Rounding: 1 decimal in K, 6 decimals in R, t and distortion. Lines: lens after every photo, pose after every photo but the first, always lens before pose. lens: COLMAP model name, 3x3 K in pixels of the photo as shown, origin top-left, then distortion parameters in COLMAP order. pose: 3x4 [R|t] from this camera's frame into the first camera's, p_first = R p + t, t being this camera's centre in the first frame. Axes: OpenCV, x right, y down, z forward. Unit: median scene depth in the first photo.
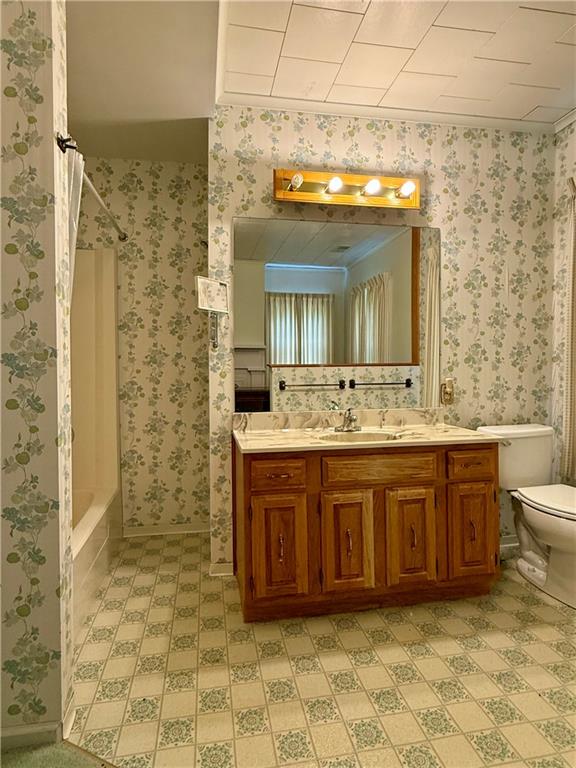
lens RADIAL K [[431.6, 0, 288.0], [0, 431.6, 384.0], [0, 0, 1]] dist [0.000169, -0.000070]
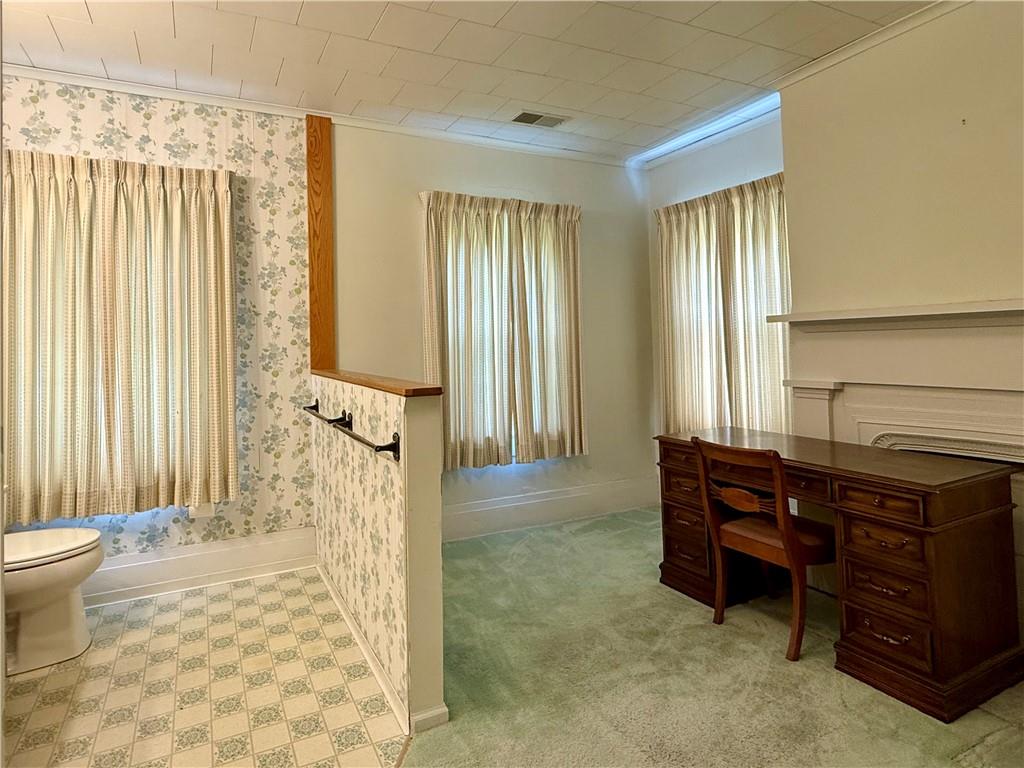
lens RADIAL K [[601.7, 0, 510.7], [0, 601.7, 367.3], [0, 0, 1]] dist [-0.000623, -0.000454]
pose [[-0.299880, -0.038367, 0.953205, -0.640842], [0.062245, 0.996275, 0.059683, -0.076331], [-0.951944, 0.077230, -0.296374, 0.409612]]
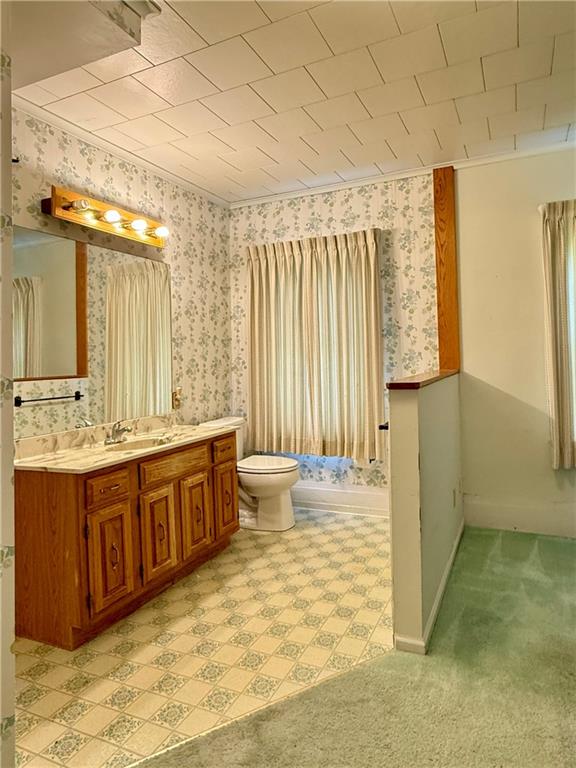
lens RADIAL K [[497.7, 0, 288.0], [0, 497.7, 384.0], [0, 0, 1]] dist [-0.000560, 0.000126]
pose [[0.569330, -0.056558, 0.820161, -0.638114], [0.069516, 0.997370, 0.020522, -0.031850], [-0.819165, 0.045331, 0.571764, -0.058855]]
